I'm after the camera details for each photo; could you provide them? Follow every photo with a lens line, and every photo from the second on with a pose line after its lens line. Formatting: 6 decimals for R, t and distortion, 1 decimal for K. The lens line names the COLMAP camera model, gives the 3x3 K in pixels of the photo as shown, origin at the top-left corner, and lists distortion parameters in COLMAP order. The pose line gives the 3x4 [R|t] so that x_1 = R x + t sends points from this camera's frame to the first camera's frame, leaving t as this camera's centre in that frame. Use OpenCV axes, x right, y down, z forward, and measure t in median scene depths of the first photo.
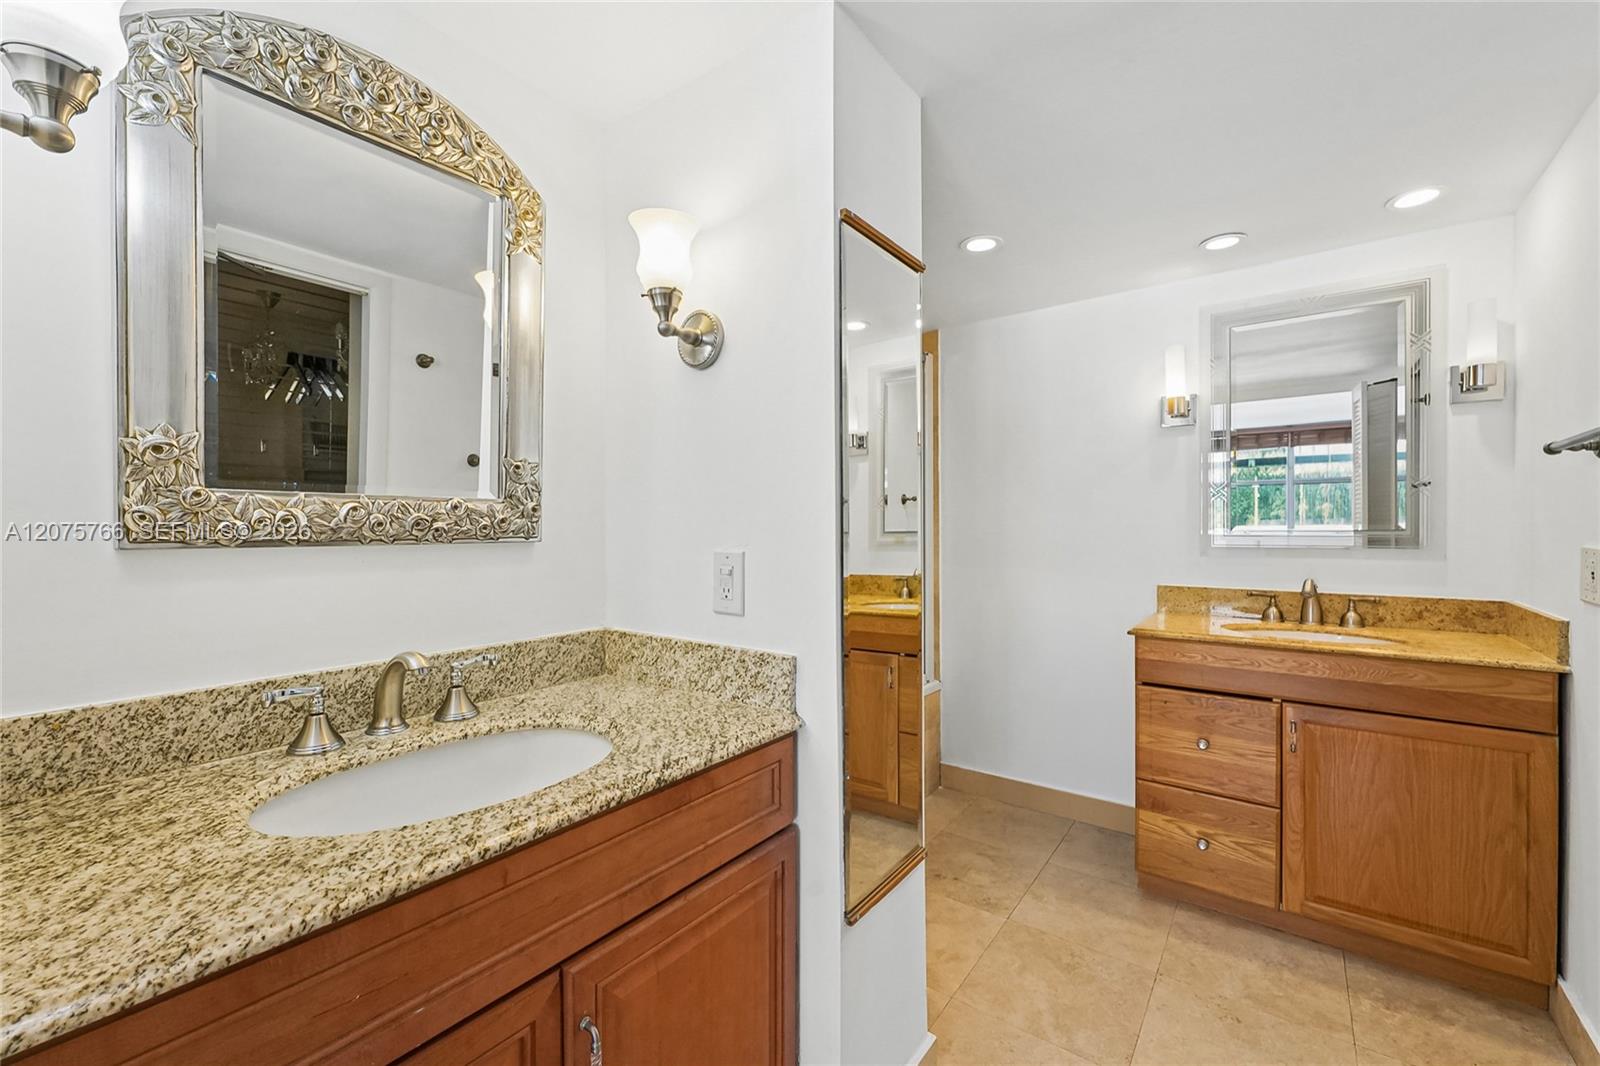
lens RADIAL K [[676.6, 0, 800.9], [0, 676.6, 504.8], [0, 0, 1]] dist [0.000021, 0.000062]
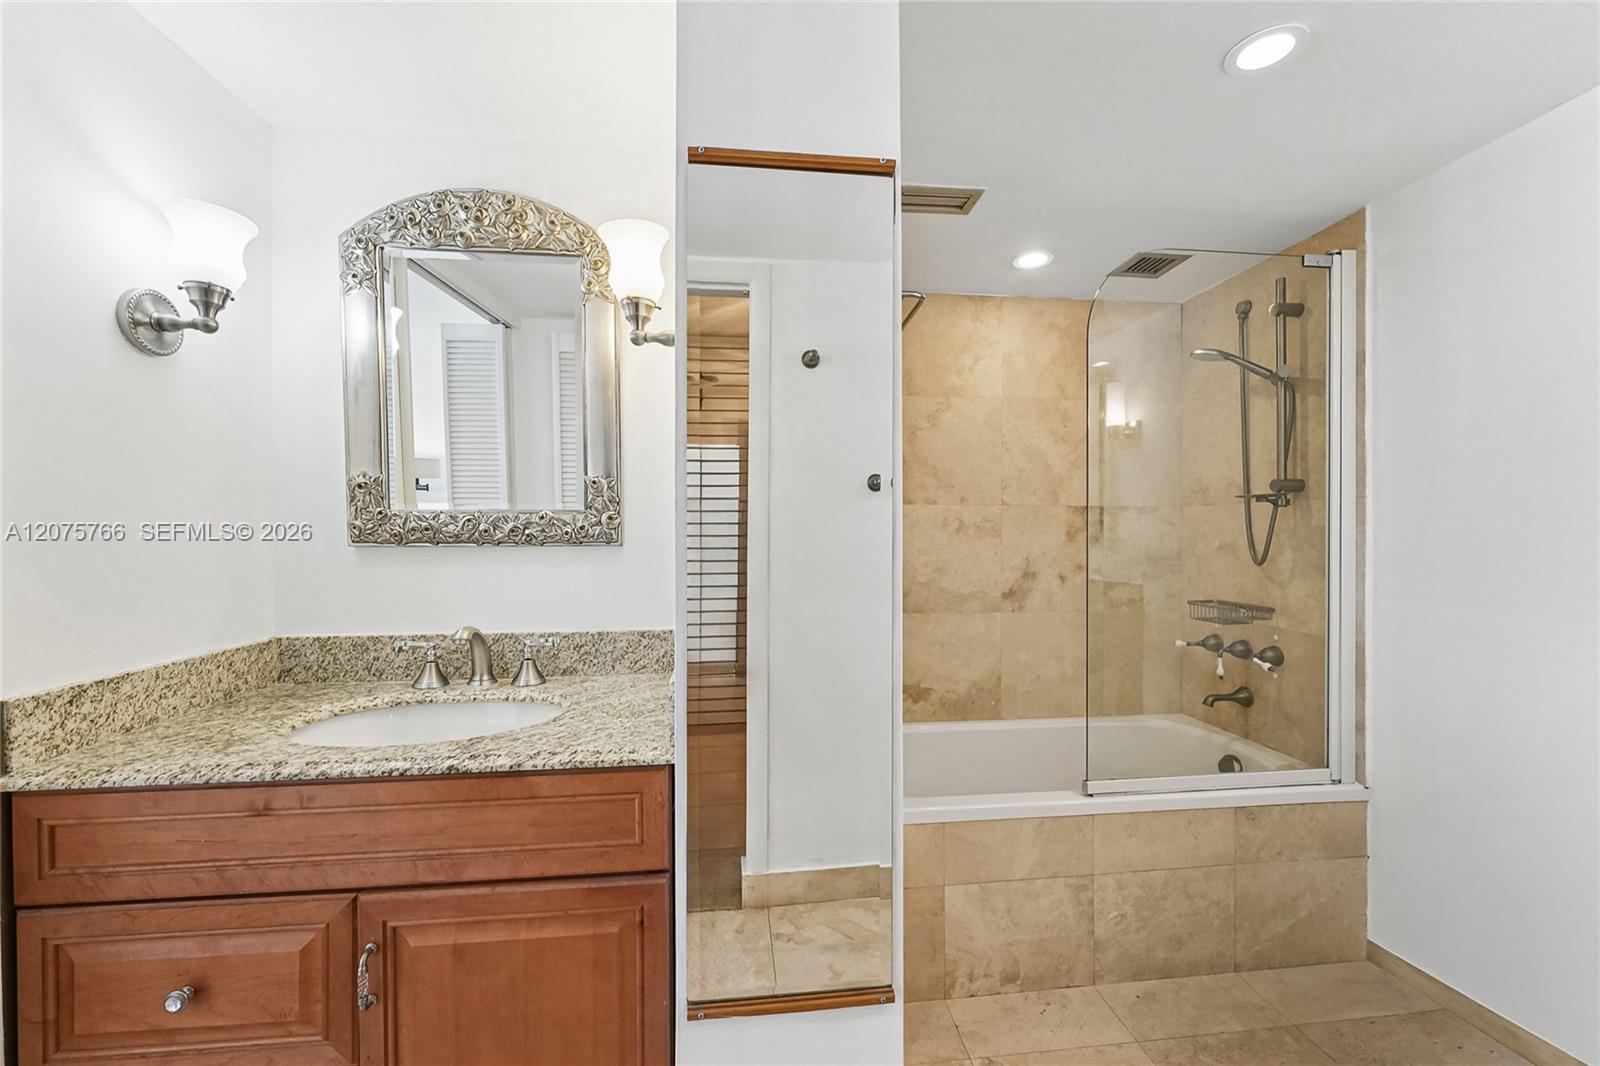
lens RADIAL K [[655.0, 0, 801.2], [0, 655.0, 517.1], [0, 0, 1]] dist [-0.001895, 0.000014]
pose [[0.664627, -0.016776, -0.746987, 0.872035], [0.024955, 0.999689, -0.000247, 0.018290], [0.746759, -0.018476, 0.664838, 0.665397]]
